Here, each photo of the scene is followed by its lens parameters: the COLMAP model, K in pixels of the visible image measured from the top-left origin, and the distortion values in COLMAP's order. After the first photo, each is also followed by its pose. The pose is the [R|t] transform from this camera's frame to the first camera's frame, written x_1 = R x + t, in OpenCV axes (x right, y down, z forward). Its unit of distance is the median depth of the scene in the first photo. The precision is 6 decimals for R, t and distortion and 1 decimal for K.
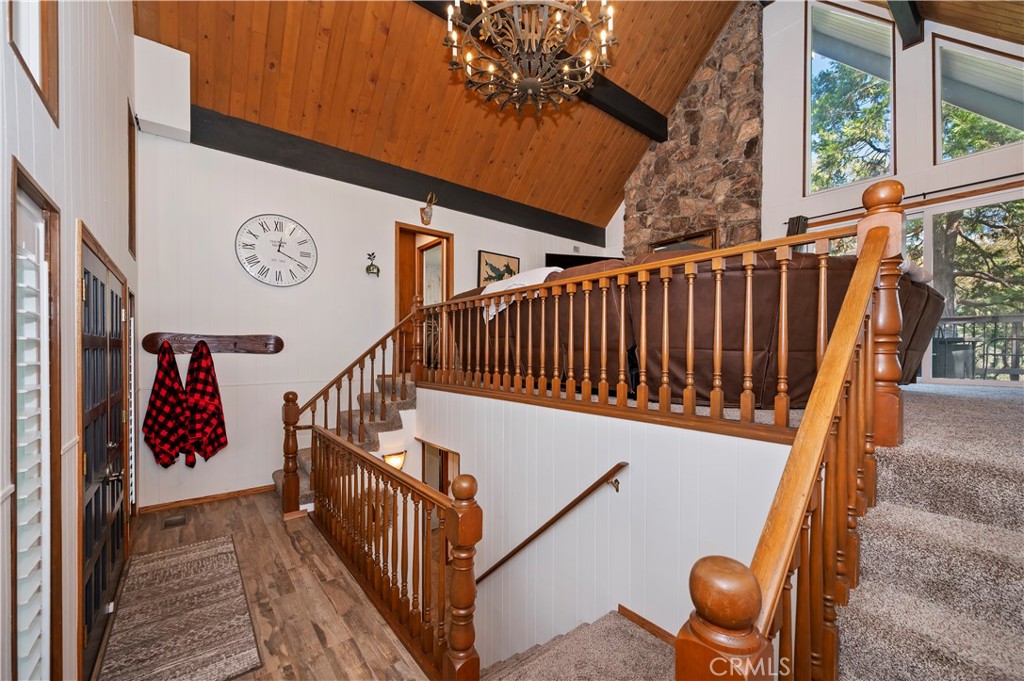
lens RADIAL K [[413.8, 0, 506.6], [0, 413.8, 358.7], [0, 0, 1]] dist [-0.005853, 0.000677]
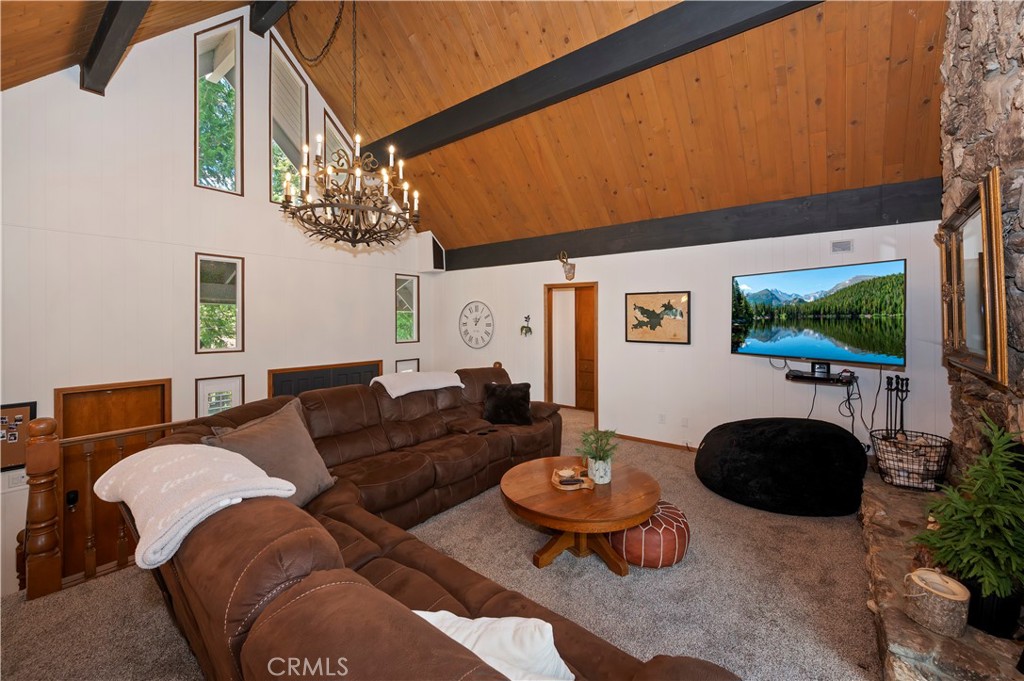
lens RADIAL K [[413.8, 0, 511.6], [0, 413.8, 322.7], [0, 0, 1]] dist [-0.005853, 0.000677]
pose [[0.234579, 0.012001, -0.972023, 0.720814], [0.000878, 0.999921, 0.012557, -0.216082], [0.972097, -0.003799, 0.234550, 0.578936]]
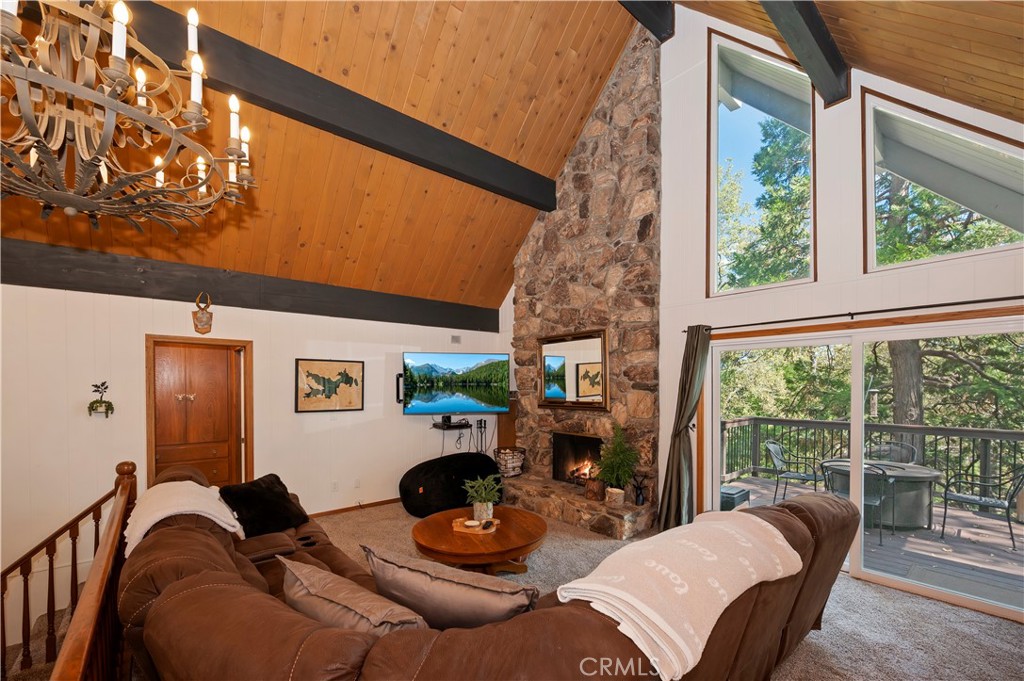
lens RADIAL K [[413.8, 0, 512.5], [0, 413.8, 386.0], [0, 0, 1]] dist [-0.005853, 0.000677]
pose [[0.999774, -0.002398, 0.021122, 0.321920], [0.002292, 0.999985, 0.005049, -0.217442], [-0.021134, -0.004999, 0.999764, 0.233029]]
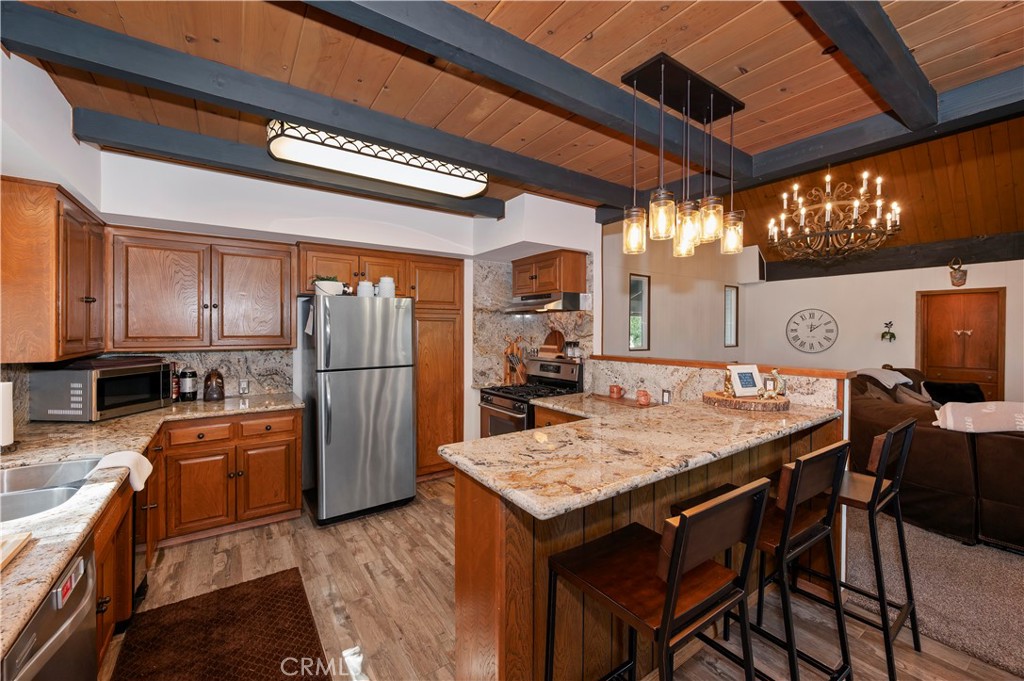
lens RADIAL K [[413.8, 0, 507.8], [0, 413.8, 336.9], [0, 0, 1]] dist [-0.005853, 0.000677]
pose [[-0.079544, 0.021812, -0.996593, 0.867898], [0.000218, 0.999761, 0.021864, -0.205168], [0.996831, 0.001522, -0.079530, -0.042393]]
